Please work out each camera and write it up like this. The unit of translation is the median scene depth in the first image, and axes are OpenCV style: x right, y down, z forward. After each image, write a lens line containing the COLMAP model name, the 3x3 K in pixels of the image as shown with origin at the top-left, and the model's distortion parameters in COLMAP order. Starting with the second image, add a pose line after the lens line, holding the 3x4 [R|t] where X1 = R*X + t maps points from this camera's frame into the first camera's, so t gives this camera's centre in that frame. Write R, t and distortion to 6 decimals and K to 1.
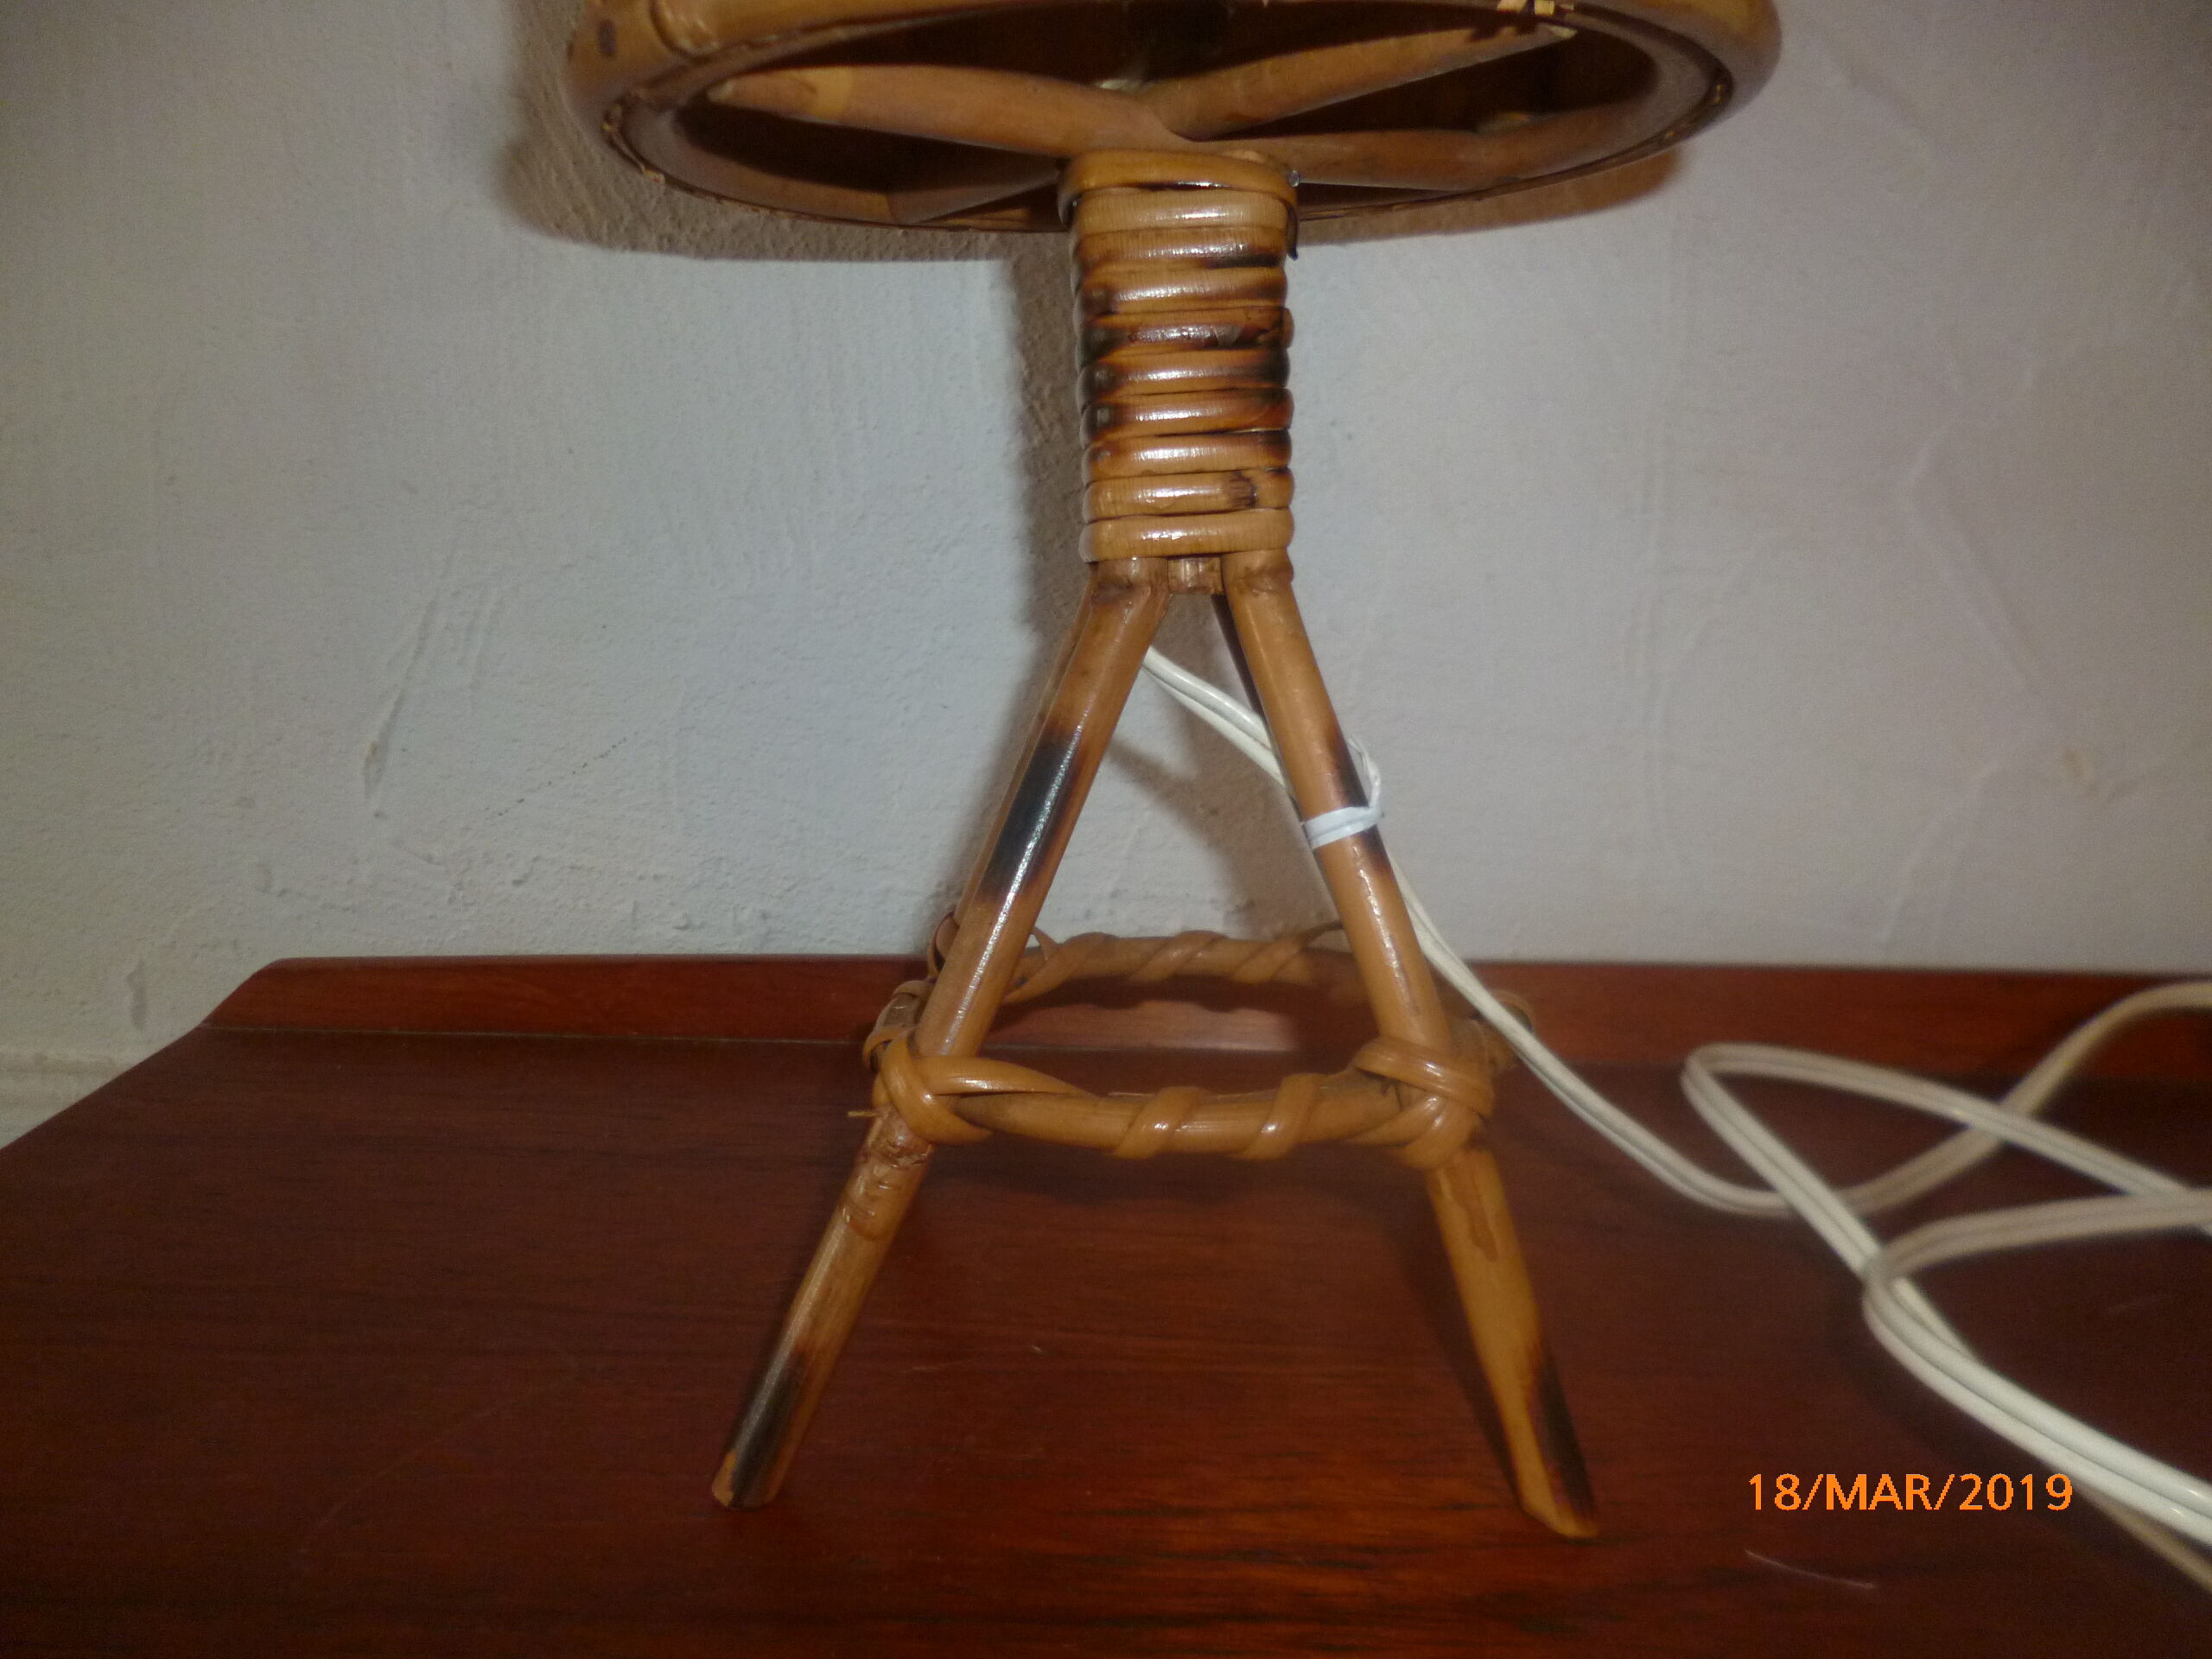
lens RADIAL K [[1551.9, 0, 1113.8], [0, 1551.9, 877.8], [0, 0, 1]] dist [-0.007445, -0.004409]
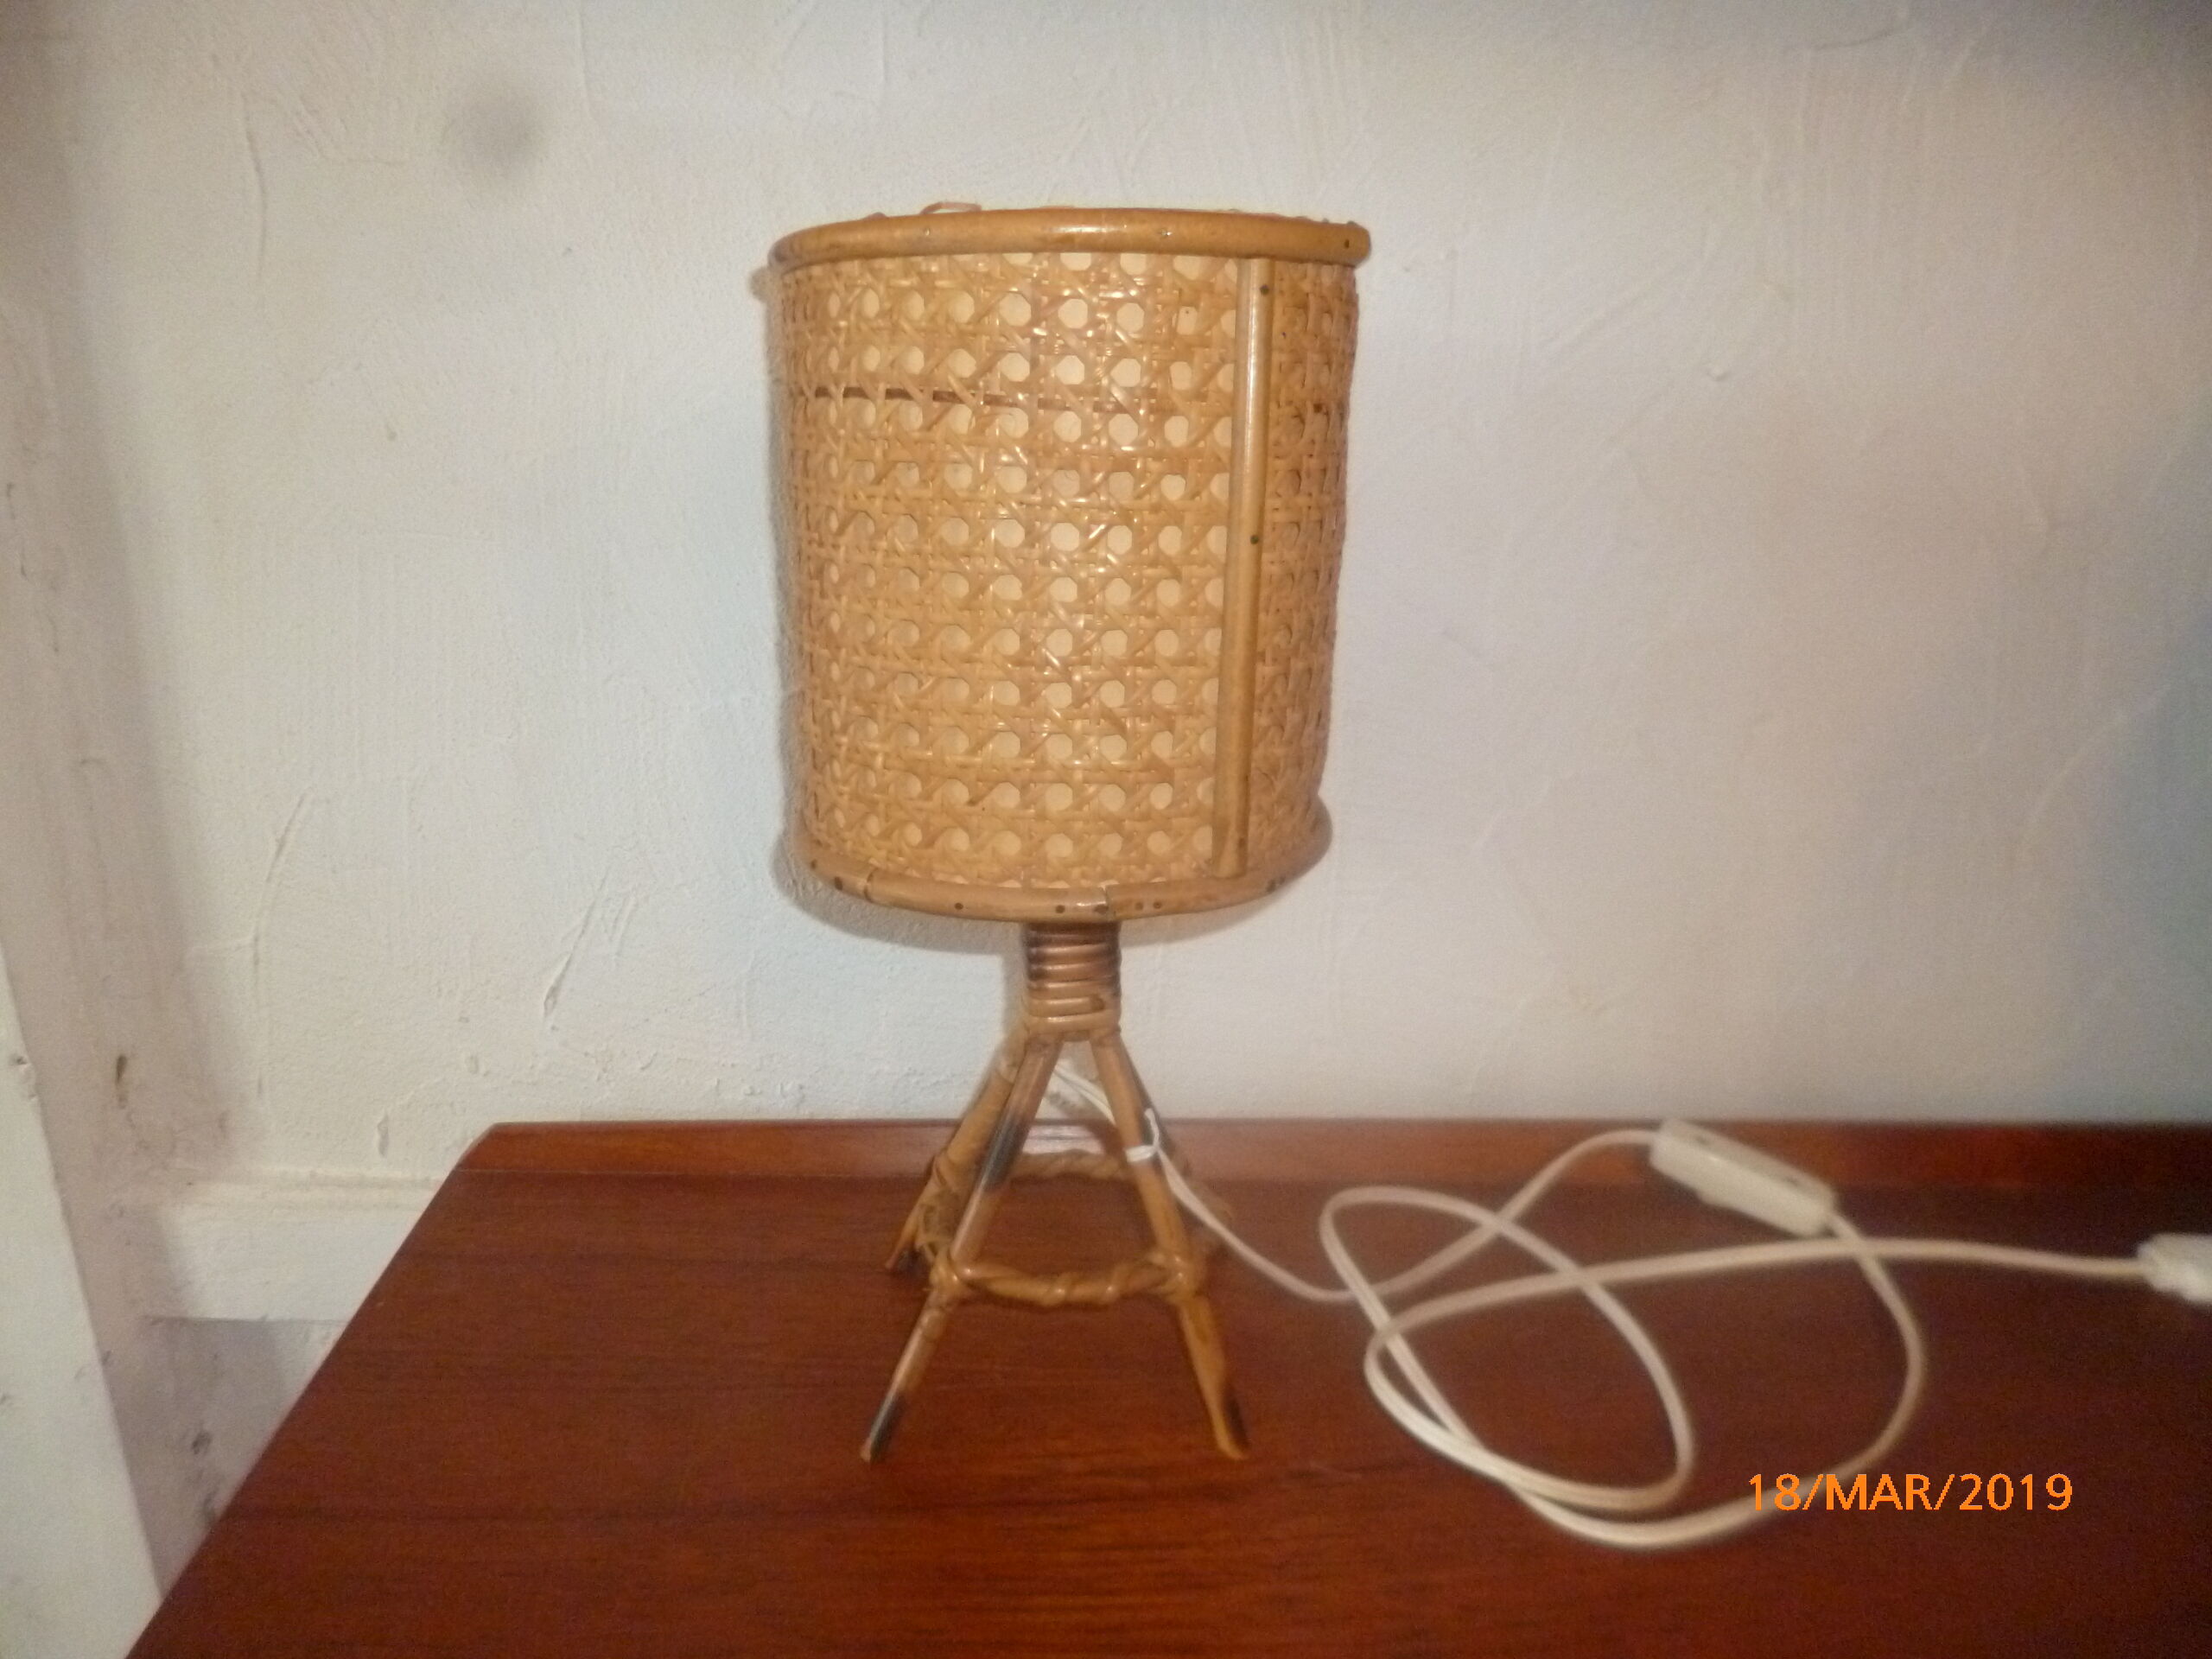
lens RADIAL K [[1706.0, 0, 1106.0], [0, 1706.0, 829.5], [0, 0, 1]] dist [-0.001303, -0.004683]
pose [[0.995333, -0.004377, 0.096402, -0.096265], [-0.003887, 0.996342, 0.085367, -0.493706], [-0.096423, -0.085343, 0.991675, -0.966899]]
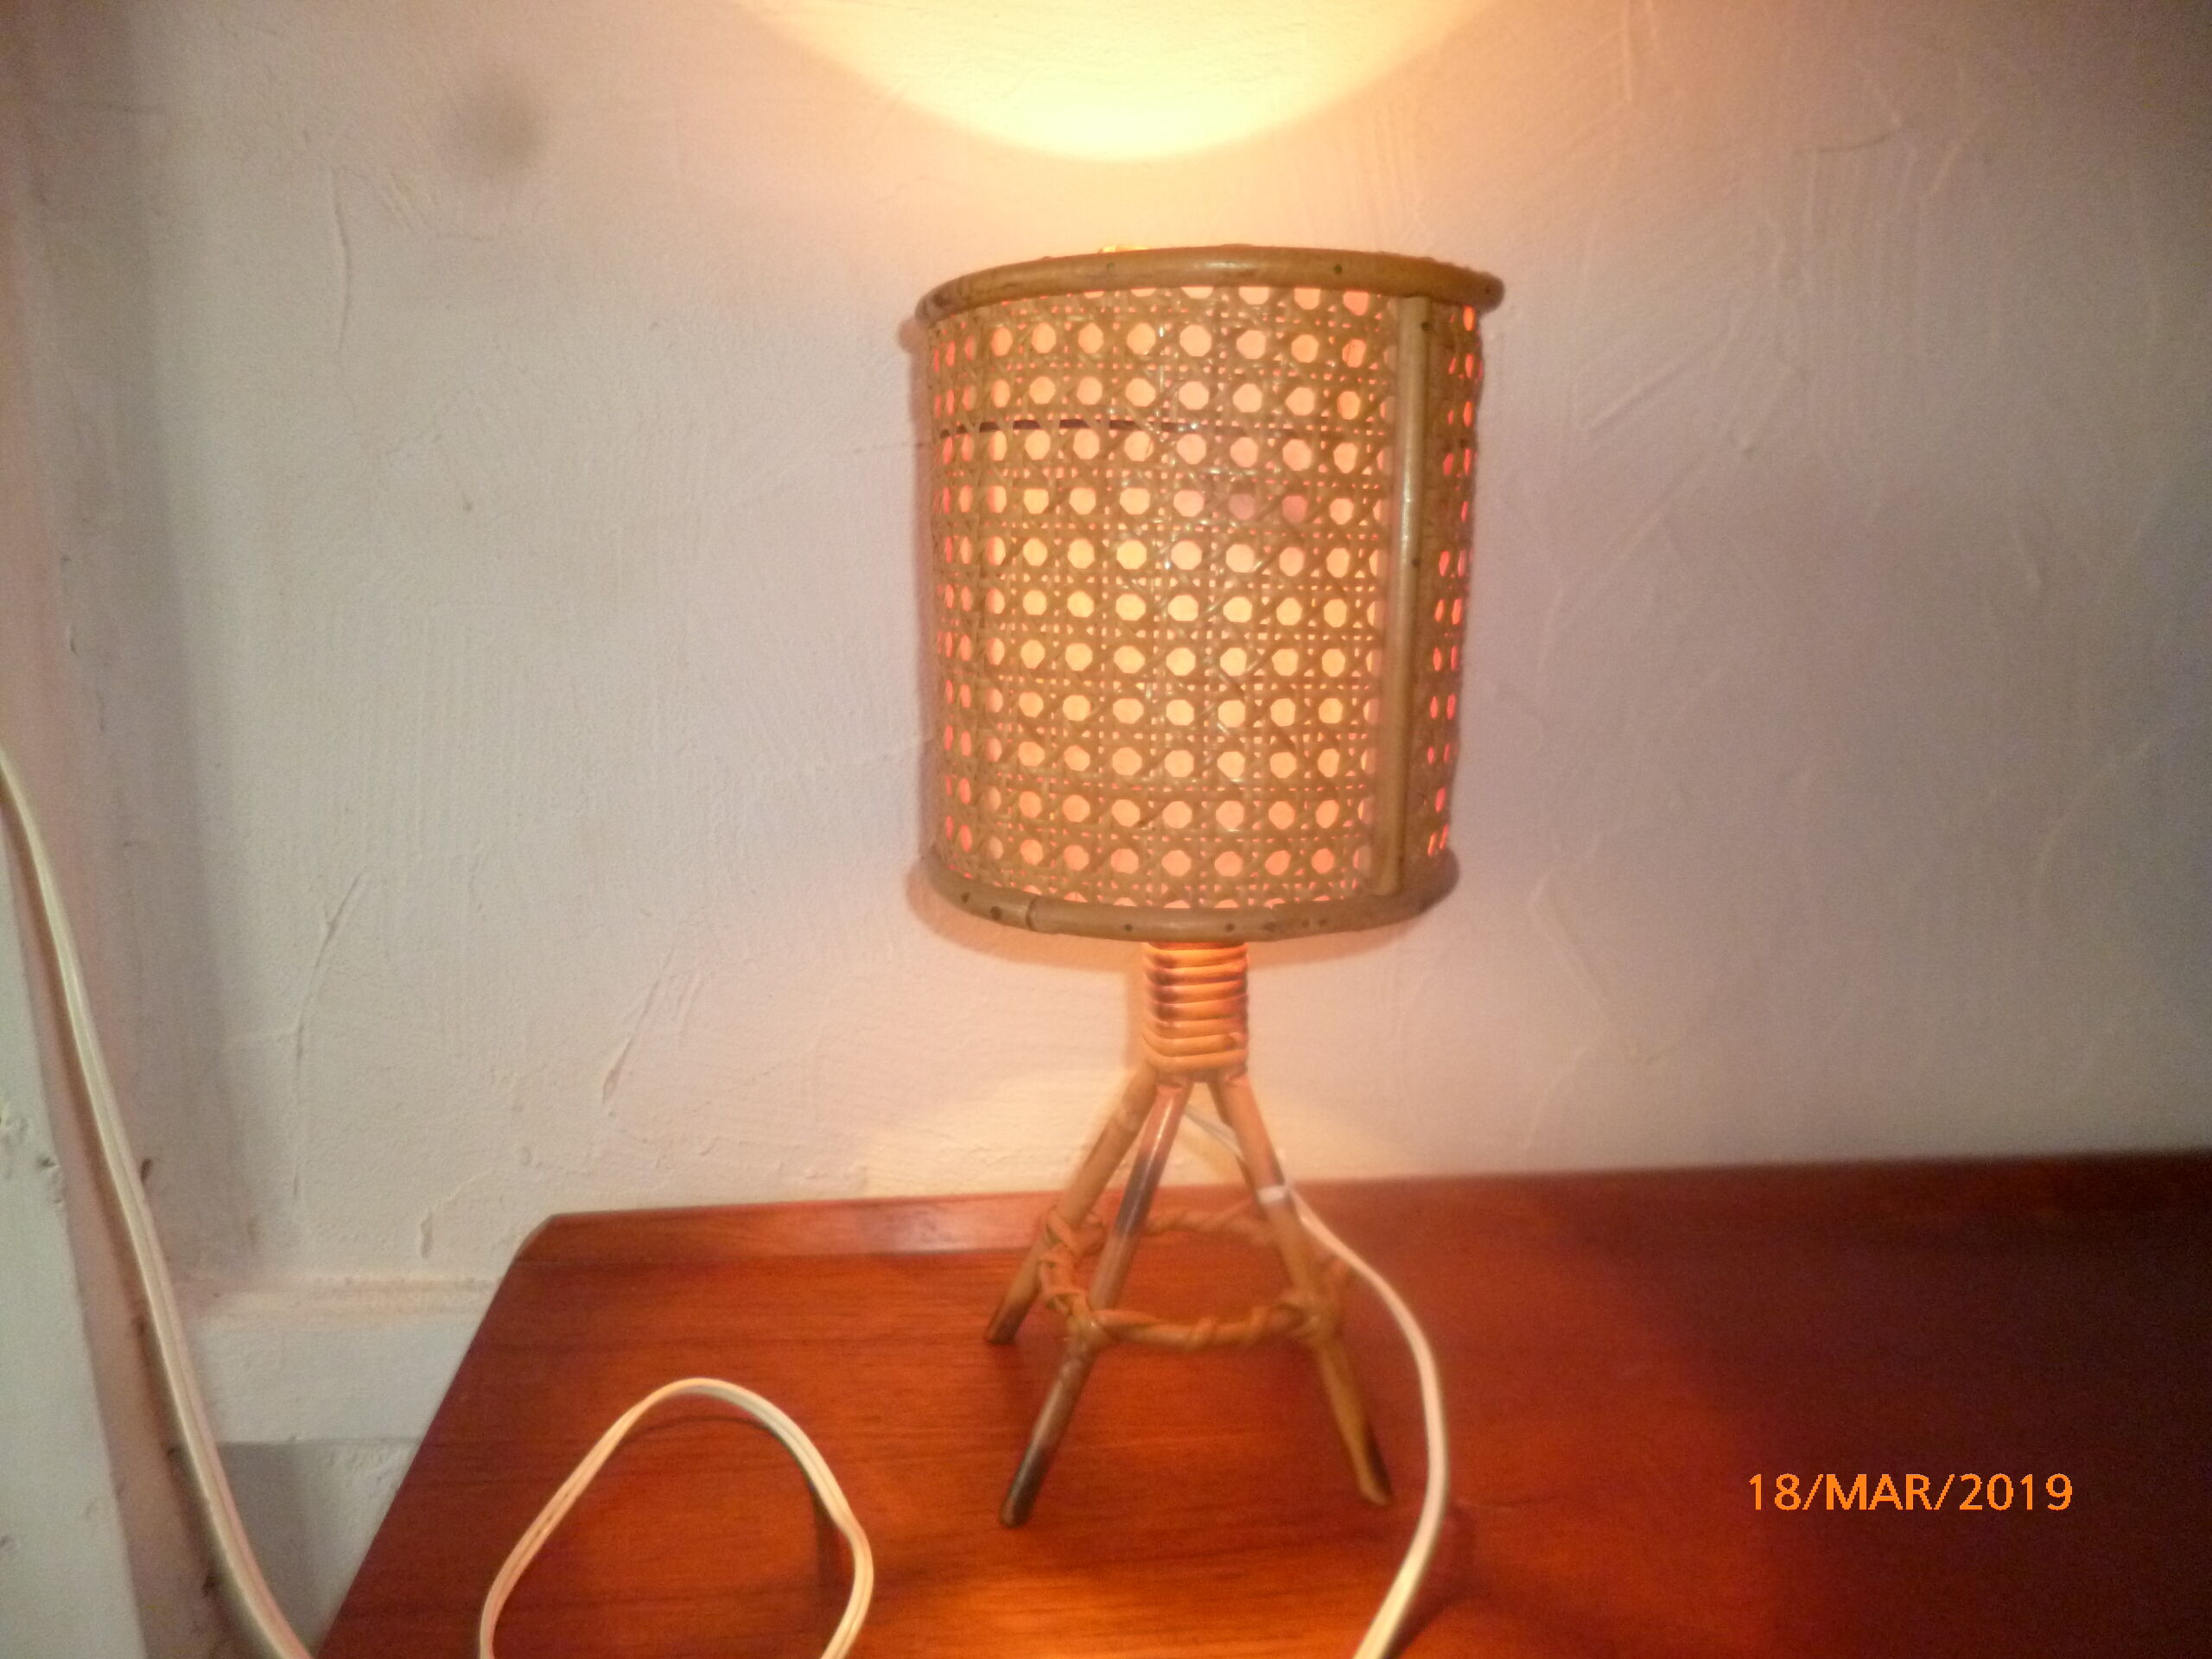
lens RADIAL K [[1706.0, 0, 1106.0], [0, 1706.0, 829.5], [0, 0, 1]] dist [-0.001303, -0.004683]
pose [[0.982701, -0.015898, 0.184515, -0.373011], [0.018058, 0.999787, -0.010033, -0.371753], [-0.184316, 0.013191, 0.982779, -0.952659]]
